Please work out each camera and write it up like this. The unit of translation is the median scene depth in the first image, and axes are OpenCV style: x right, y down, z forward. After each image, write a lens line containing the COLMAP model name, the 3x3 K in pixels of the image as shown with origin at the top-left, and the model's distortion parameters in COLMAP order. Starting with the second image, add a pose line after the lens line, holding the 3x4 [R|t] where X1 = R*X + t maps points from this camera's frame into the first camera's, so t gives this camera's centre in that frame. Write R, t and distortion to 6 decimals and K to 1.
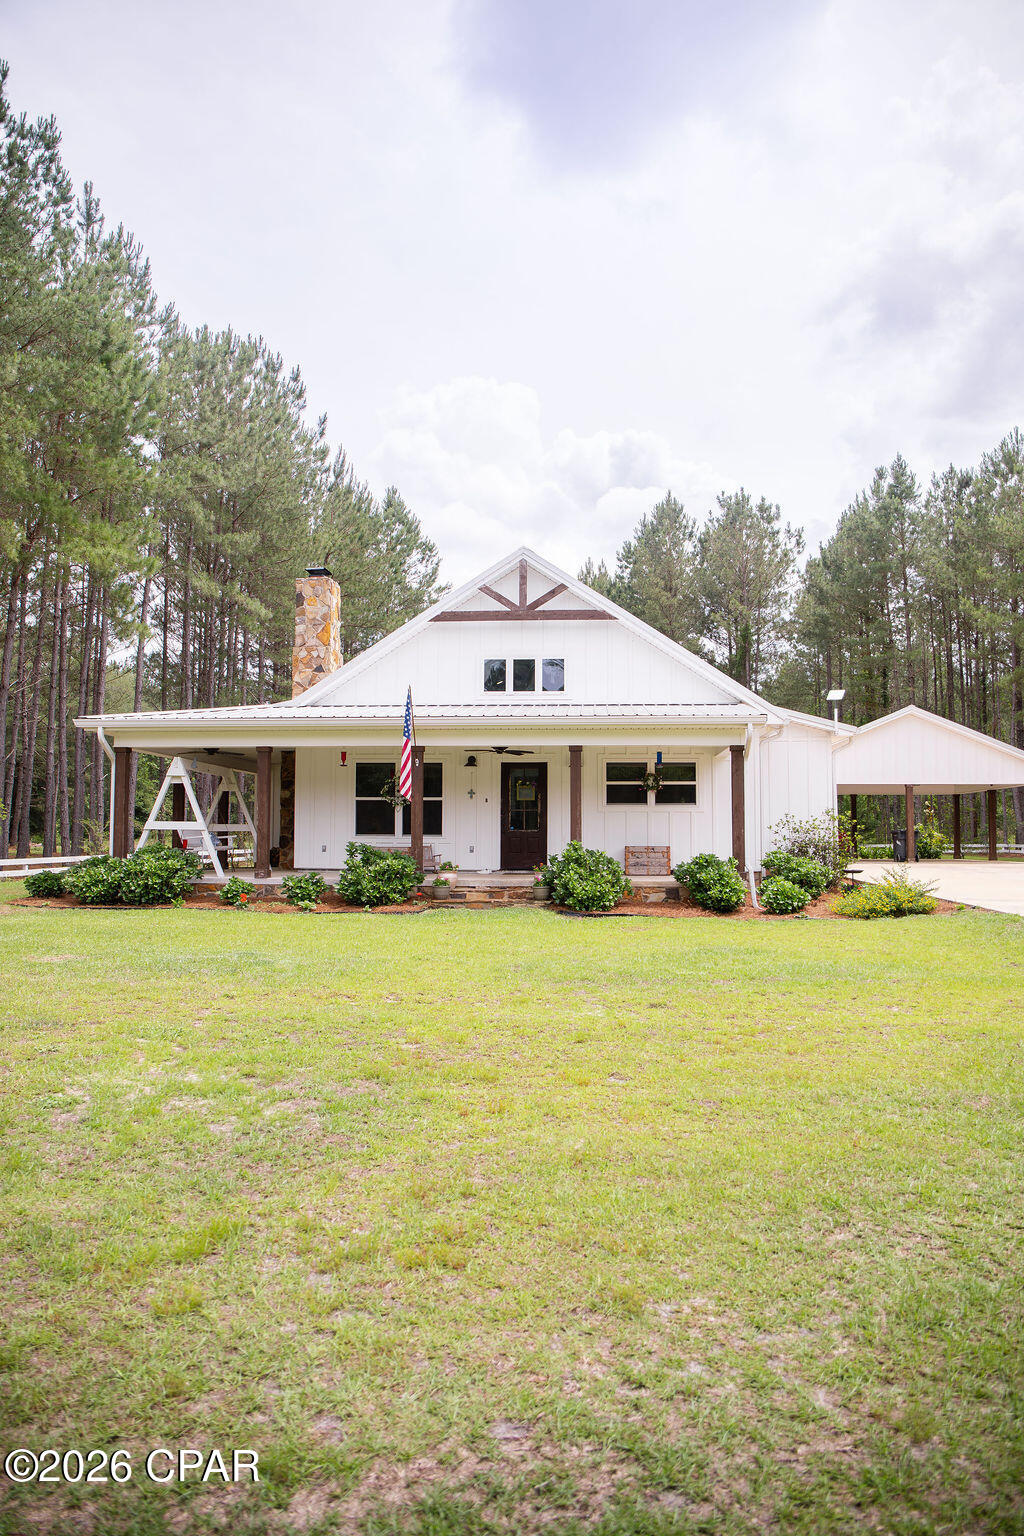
lens RADIAL K [[1062.7, 0, 513.6], [0, 1062.7, 784.3], [0, 0, 1]] dist [-0.116566, 0.093358]
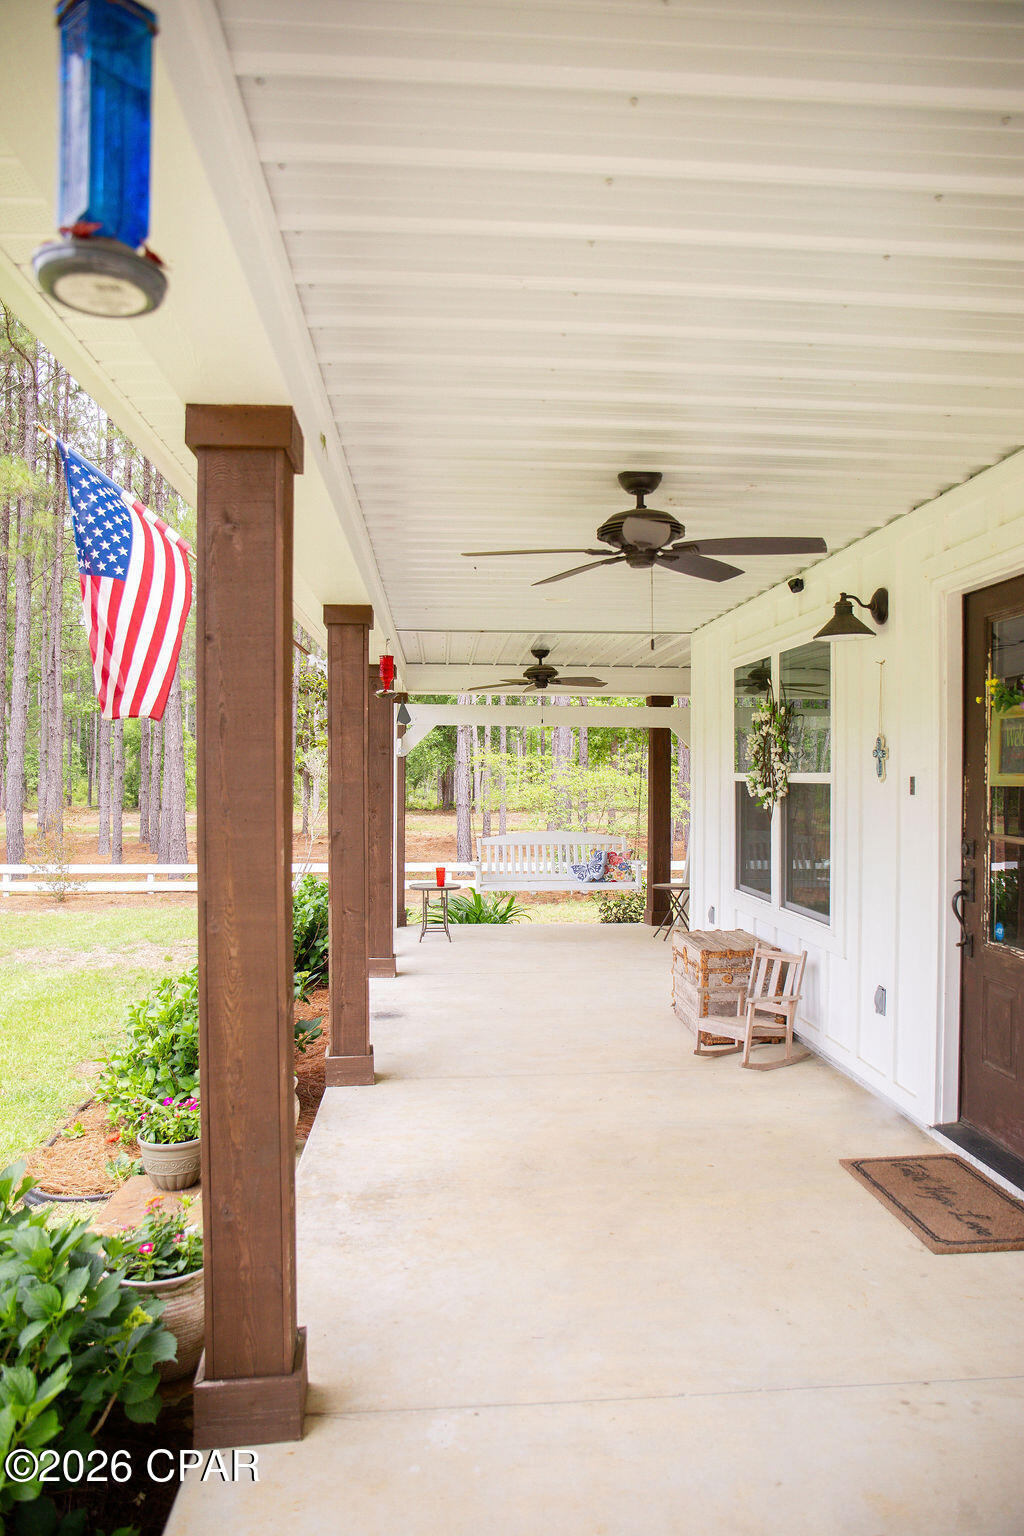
lens RADIAL K [[1062.7, 0, 513.6], [0, 1062.7, 784.3], [0, 0, 1]] dist [-0.116566, 0.093358]
pose [[0.180075, 0.002569, -0.983649, 0.158344], [0.051408, 0.998605, 0.012020, 0.008170], [0.982309, -0.052731, 0.179692, 0.857623]]
